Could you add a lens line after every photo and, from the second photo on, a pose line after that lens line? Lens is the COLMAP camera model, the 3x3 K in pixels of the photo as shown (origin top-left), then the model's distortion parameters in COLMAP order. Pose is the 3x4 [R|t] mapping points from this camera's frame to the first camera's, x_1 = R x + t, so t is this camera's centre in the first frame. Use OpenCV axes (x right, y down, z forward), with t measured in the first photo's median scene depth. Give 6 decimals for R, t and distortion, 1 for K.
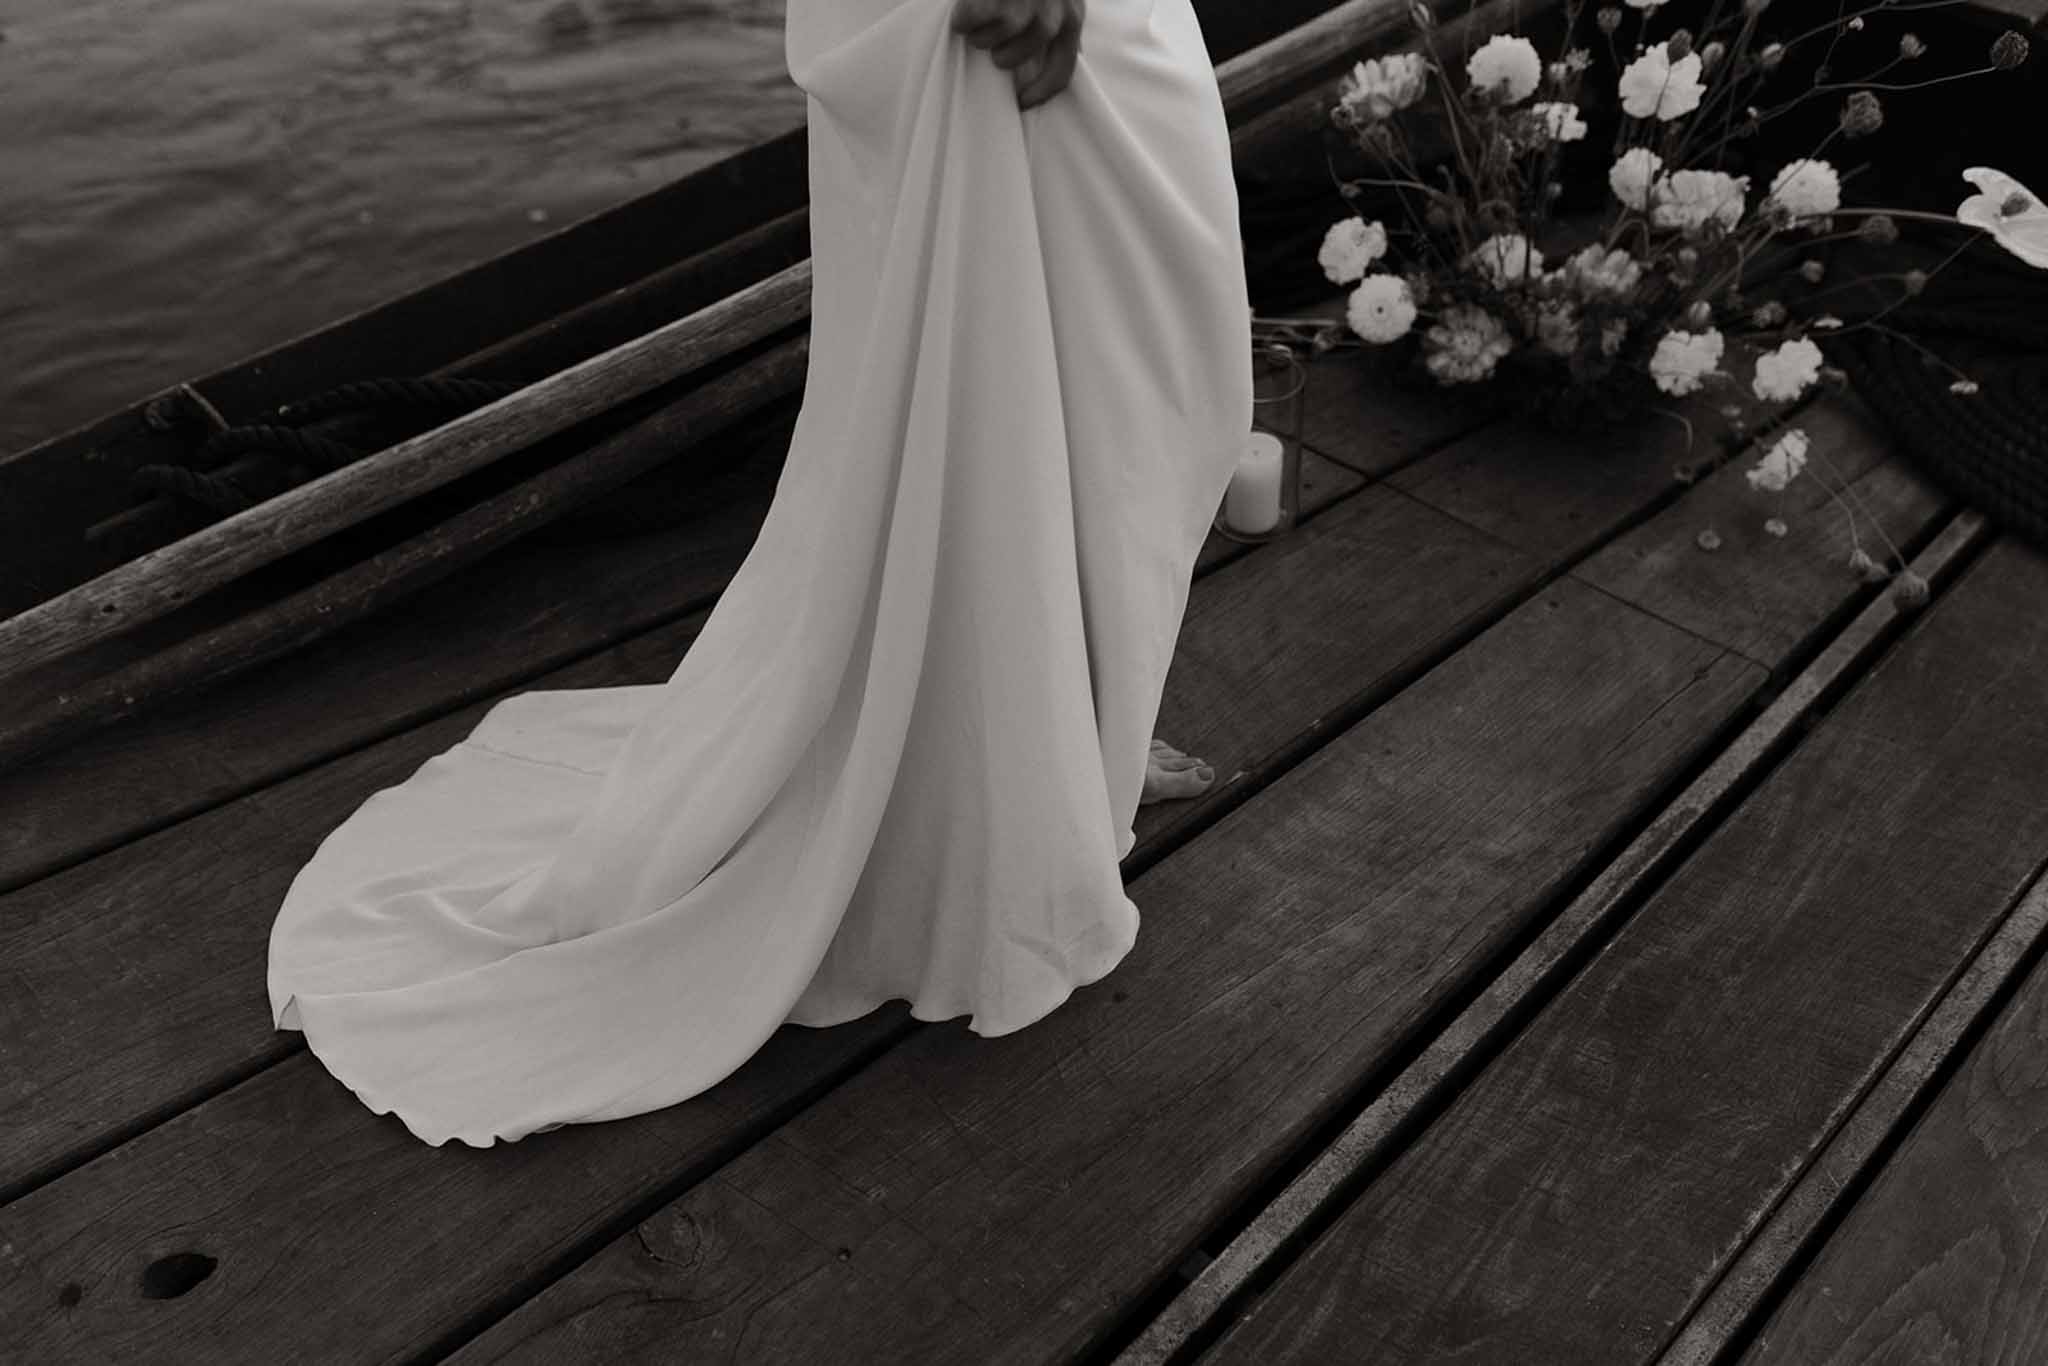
lens RADIAL K [[1910.1, 0, 1021.5], [0, 1910.1, 722.2], [0, 0, 1]] dist [-0.004388, -0.006185]
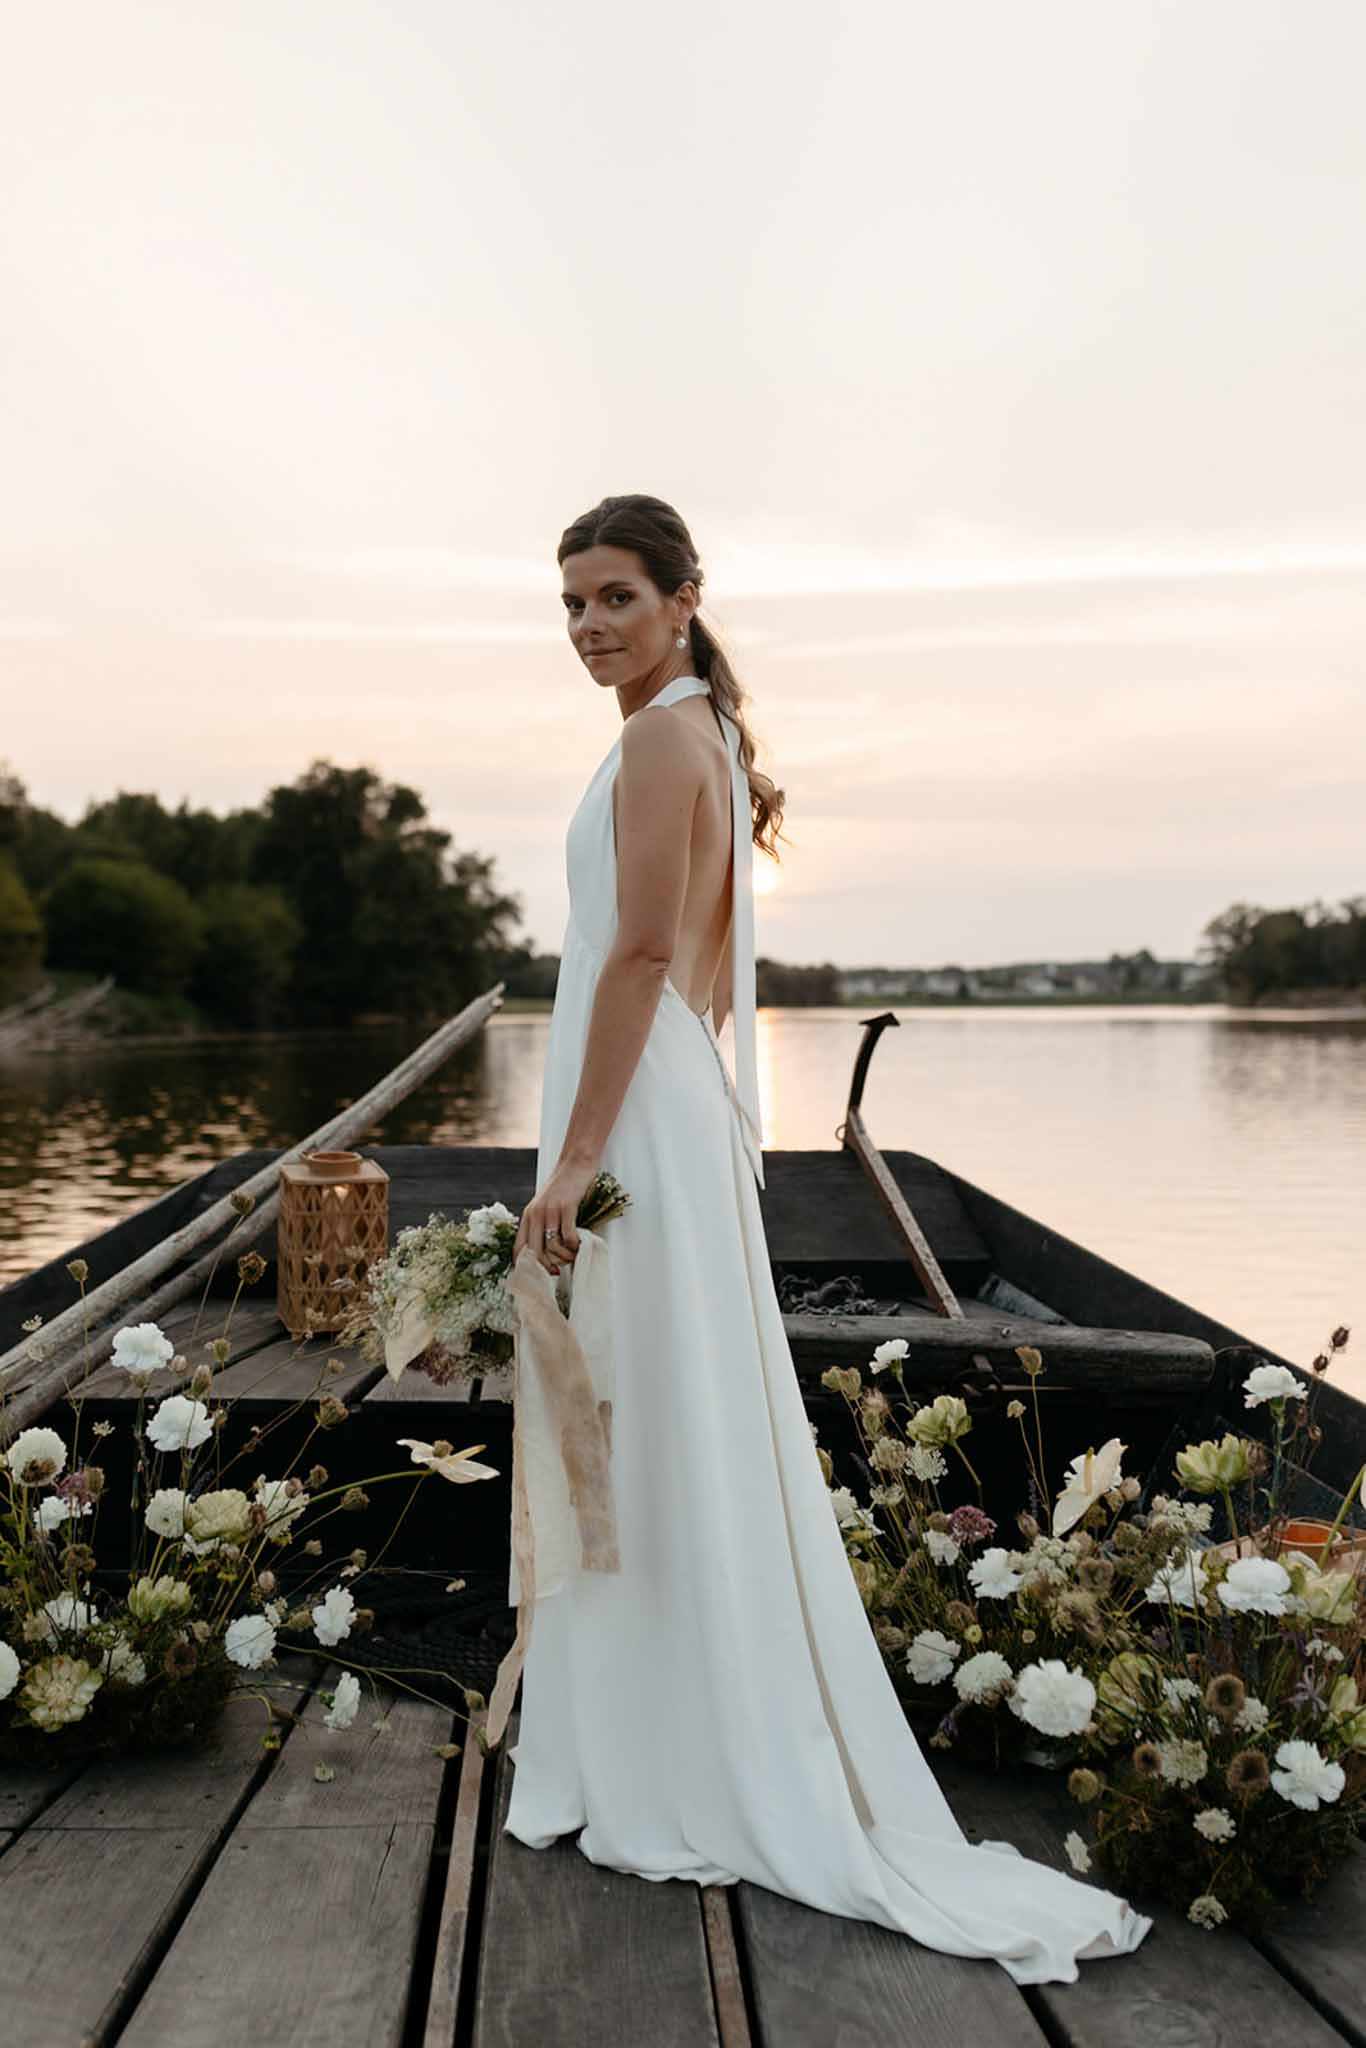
lens RADIAL K [[1910.1, 0, 683.0], [0, 1910.1, 1024.0], [0, 0, 1]] dist [-0.004388, -0.006185]
pose [[0.692989, 0.000785, 0.720948, -0.341444], [0.466393, 0.762072, -0.449136, 0.187931], [-0.549767, 0.647492, 0.527742, -0.045794]]
